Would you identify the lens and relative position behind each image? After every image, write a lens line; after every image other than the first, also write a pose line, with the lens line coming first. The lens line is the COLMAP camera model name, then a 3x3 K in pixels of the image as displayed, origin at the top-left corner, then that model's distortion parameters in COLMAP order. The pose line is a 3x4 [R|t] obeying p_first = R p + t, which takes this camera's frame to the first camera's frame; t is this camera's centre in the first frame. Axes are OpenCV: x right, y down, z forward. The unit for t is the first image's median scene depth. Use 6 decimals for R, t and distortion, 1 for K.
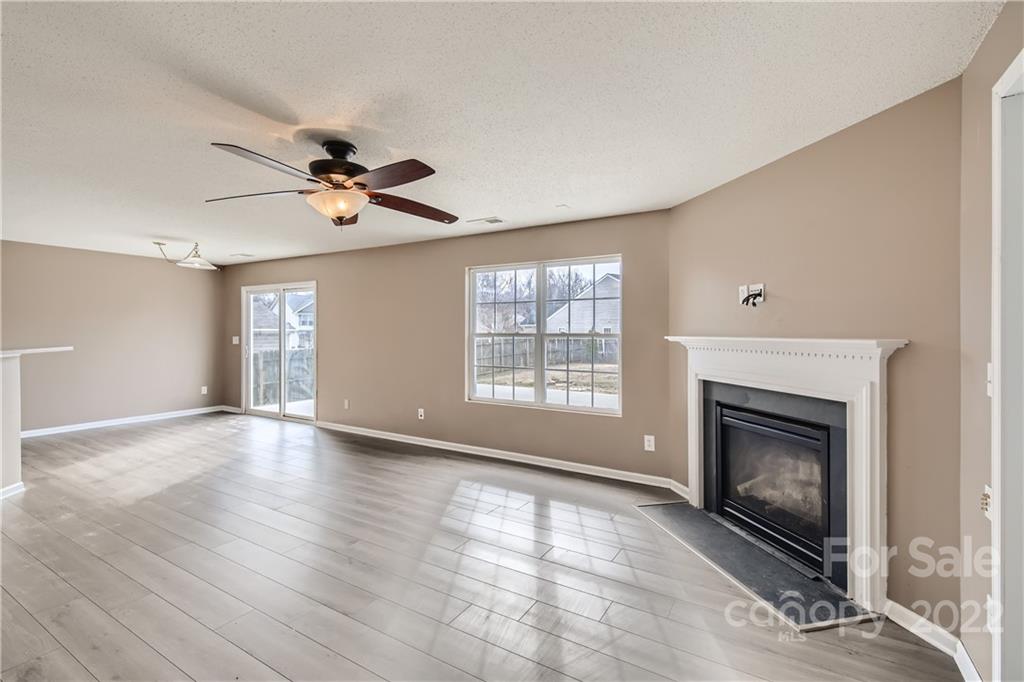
lens RADIAL K [[468.9, 0, 511.9], [0, 468.9, 332.5], [0, 0, 1]] dist [0.024382, -0.005962]
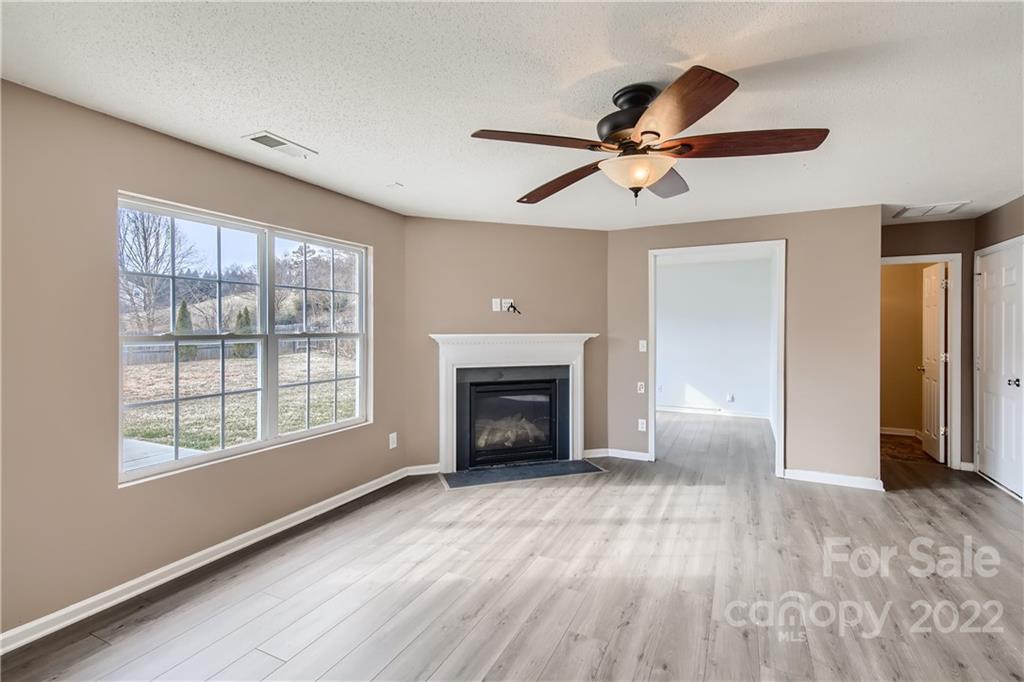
lens RADIAL K [[468.9, 0, 510.0], [0, 468.9, 330.6], [0, 0, 1]] dist [0.024382, -0.005962]
pose [[-0.092922, -0.007162, 0.995648, -0.865112], [0.001929, 0.999971, 0.007373, -0.010214], [-0.995672, 0.002605, -0.092905, 0.987775]]
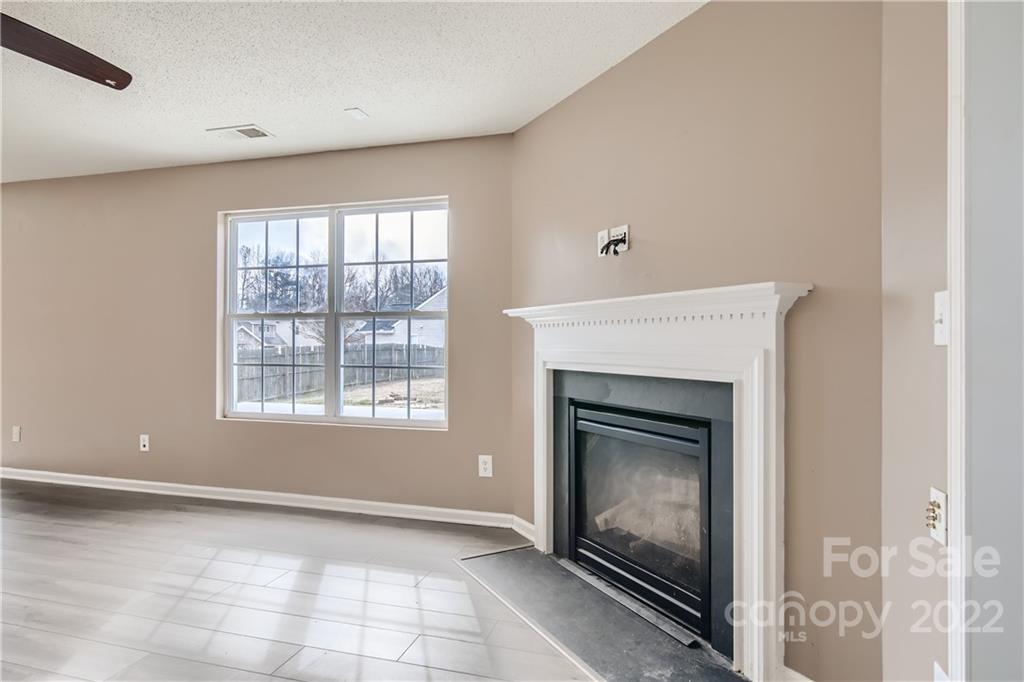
lens RADIAL K [[569.6, 0, 512.0], [0, 569.6, 340.7], [0, 0, 1]] dist [0.018887, 0.001063]
pose [[0.964407, 0.003529, 0.264398, 0.123388], [-0.001952, 0.999979, -0.006225, 0.063056], [-0.264415, 0.005488, 0.964393, 0.197936]]
